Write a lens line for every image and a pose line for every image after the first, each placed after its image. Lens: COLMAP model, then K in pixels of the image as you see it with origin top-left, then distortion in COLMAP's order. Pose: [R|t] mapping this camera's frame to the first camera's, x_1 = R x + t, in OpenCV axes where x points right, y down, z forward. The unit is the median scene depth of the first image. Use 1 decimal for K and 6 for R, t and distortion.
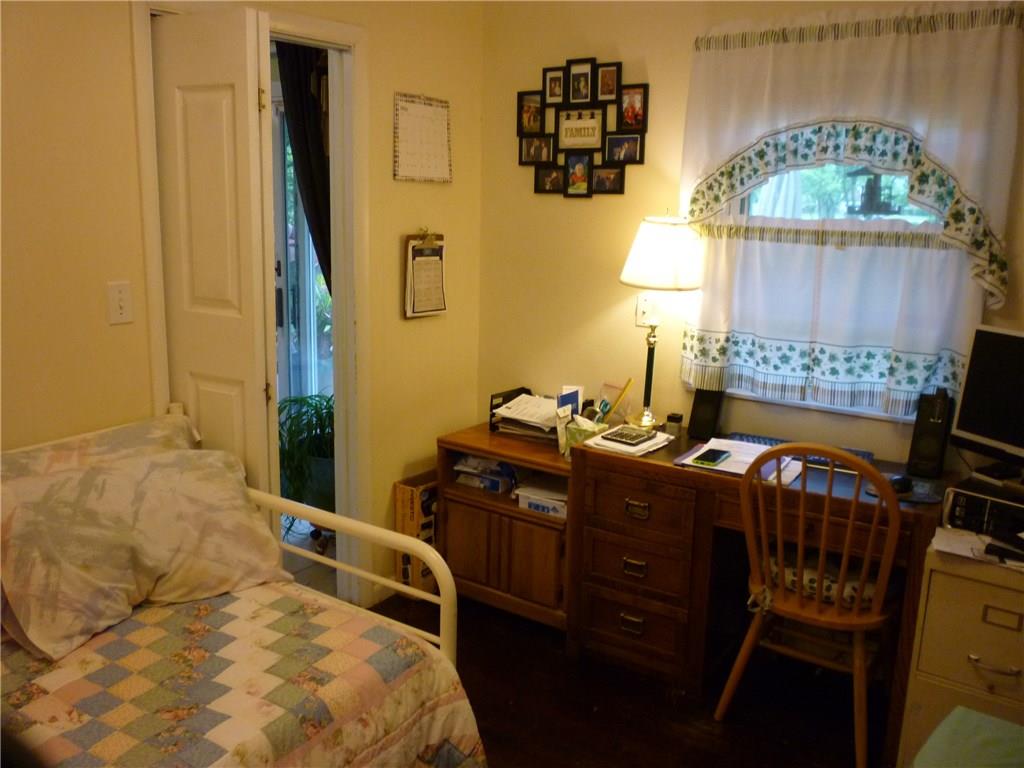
lens RADIAL K [[887.6, 0, 506.7], [0, 887.6, 381.0], [0, 0, 1]] dist [-0.046887, 0.022140]
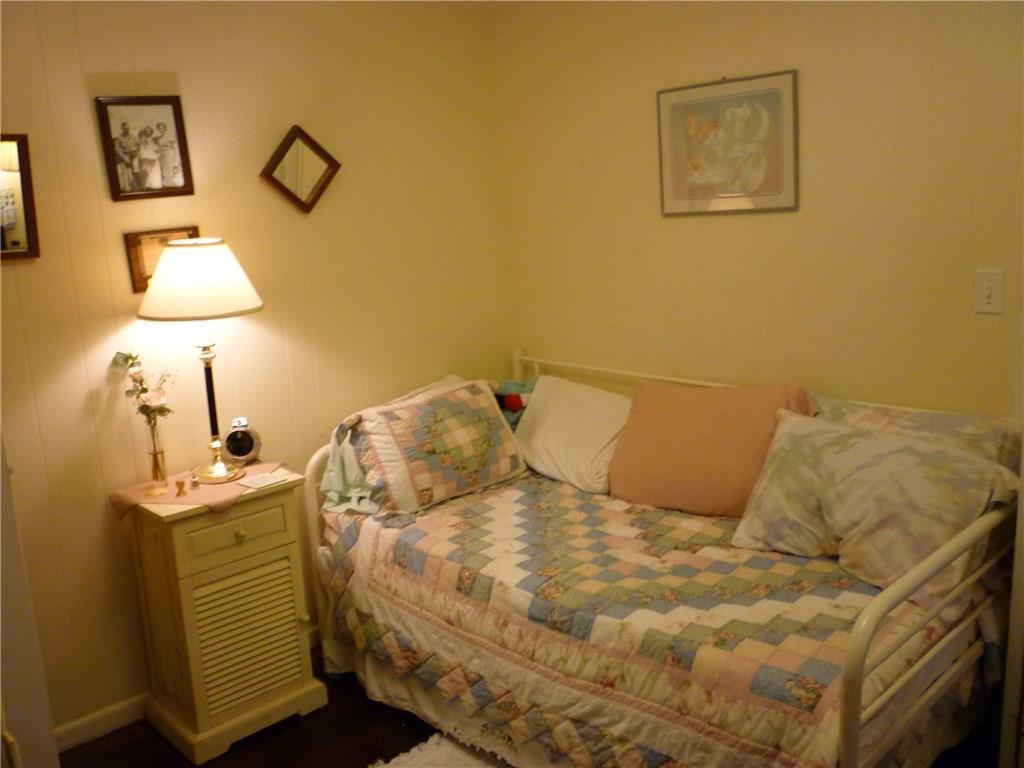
lens RADIAL K [[887.6, 0, 507.8], [0, 887.6, 386.8], [0, 0, 1]] dist [-0.046887, 0.022140]
pose [[-0.199214, 0.182538, -0.962805, 0.760017], [-0.156780, 0.963906, 0.215186, -0.138576], [0.967333, 0.193817, -0.163406, 0.814776]]
